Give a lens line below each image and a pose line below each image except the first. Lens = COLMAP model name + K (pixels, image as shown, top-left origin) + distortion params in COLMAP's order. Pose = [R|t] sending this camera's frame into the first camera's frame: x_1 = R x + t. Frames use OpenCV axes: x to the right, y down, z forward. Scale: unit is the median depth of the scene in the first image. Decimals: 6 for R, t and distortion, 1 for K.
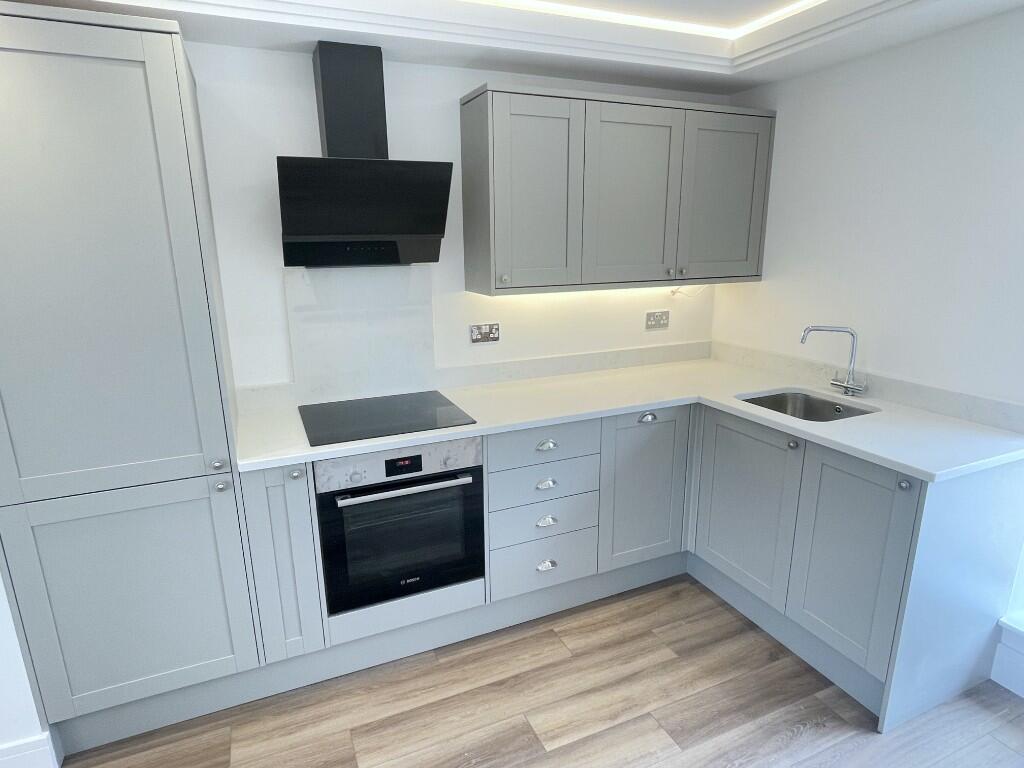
lens RADIAL K [[580.1, 0, 510.0], [0, 580.1, 398.6], [0, 0, 1]] dist [-0.002103, -0.001205]
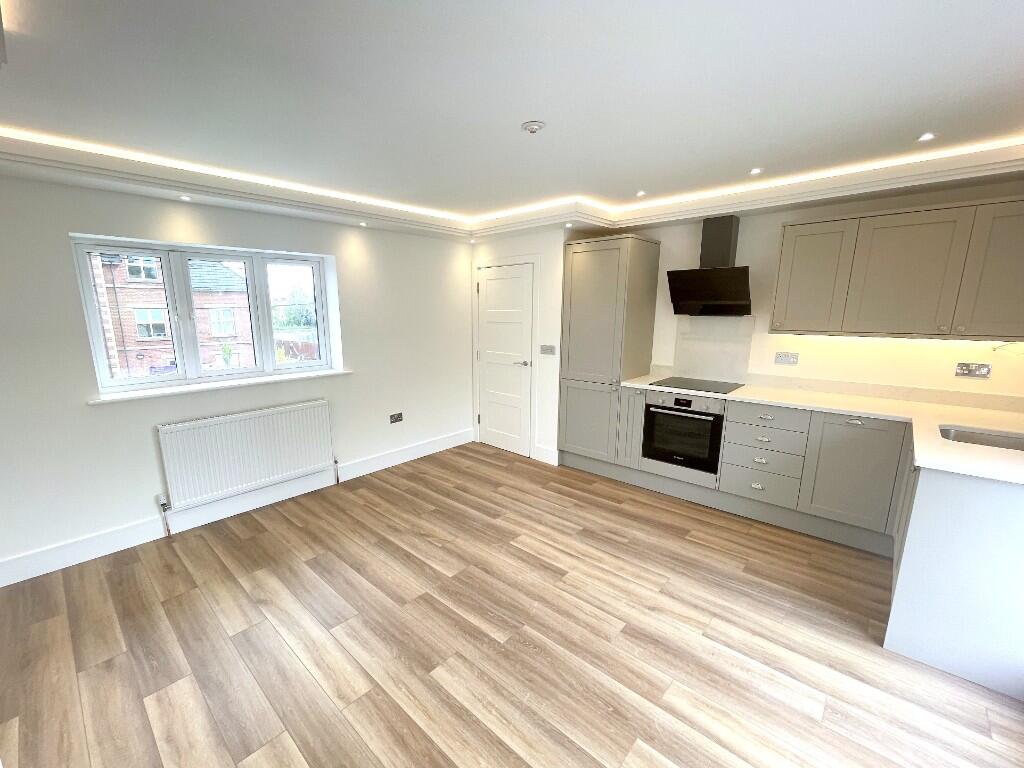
lens RADIAL K [[409.6, 0, 512.0], [0, 409.6, 384.0], [0, 0, 1]] dist [-0.000780, -0.000070]
pose [[0.450233, 0.177538, -0.875083, 0.825786], [-0.235688, 0.968906, 0.075311, 0.075756], [0.861244, 0.172339, 0.478078, -0.310001]]
